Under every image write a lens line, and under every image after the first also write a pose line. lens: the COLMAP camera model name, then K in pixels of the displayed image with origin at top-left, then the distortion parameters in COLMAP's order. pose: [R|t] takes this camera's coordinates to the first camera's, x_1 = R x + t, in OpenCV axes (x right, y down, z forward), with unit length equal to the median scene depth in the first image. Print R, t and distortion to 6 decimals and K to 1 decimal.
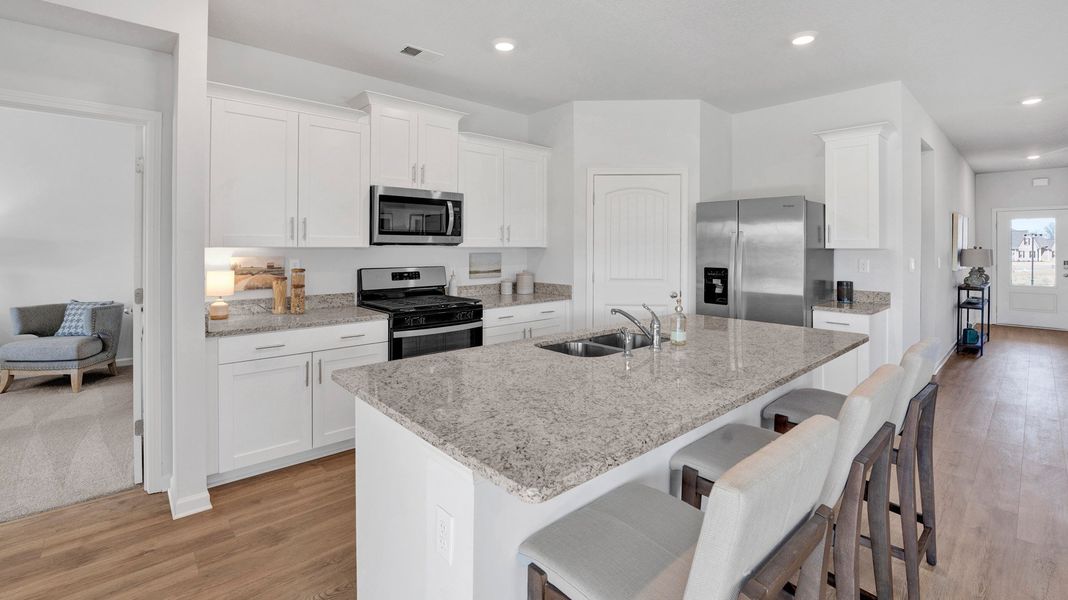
lens RADIAL K [[465.4, 0, 528.1], [0, 465.4, 251.2], [0, 0, 1]] dist [-0.022700, 0.001253]
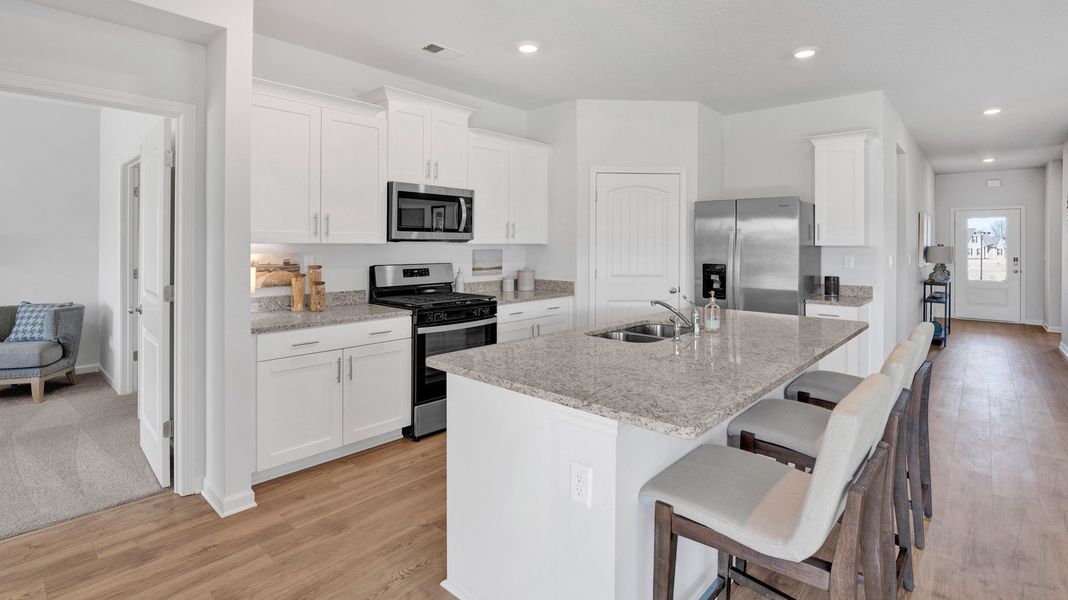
lens RADIAL K [[498.5, 0, 529.6], [0, 498.5, 247.5], [0, 0, 1]] dist [-0.016159, -0.000958]
pose [[0.995249, 0.001069, 0.097355, -0.129952], [-0.000905, 0.999998, -0.001729, 0.001198], [-0.097357, 0.001632, 0.995248, -0.080311]]
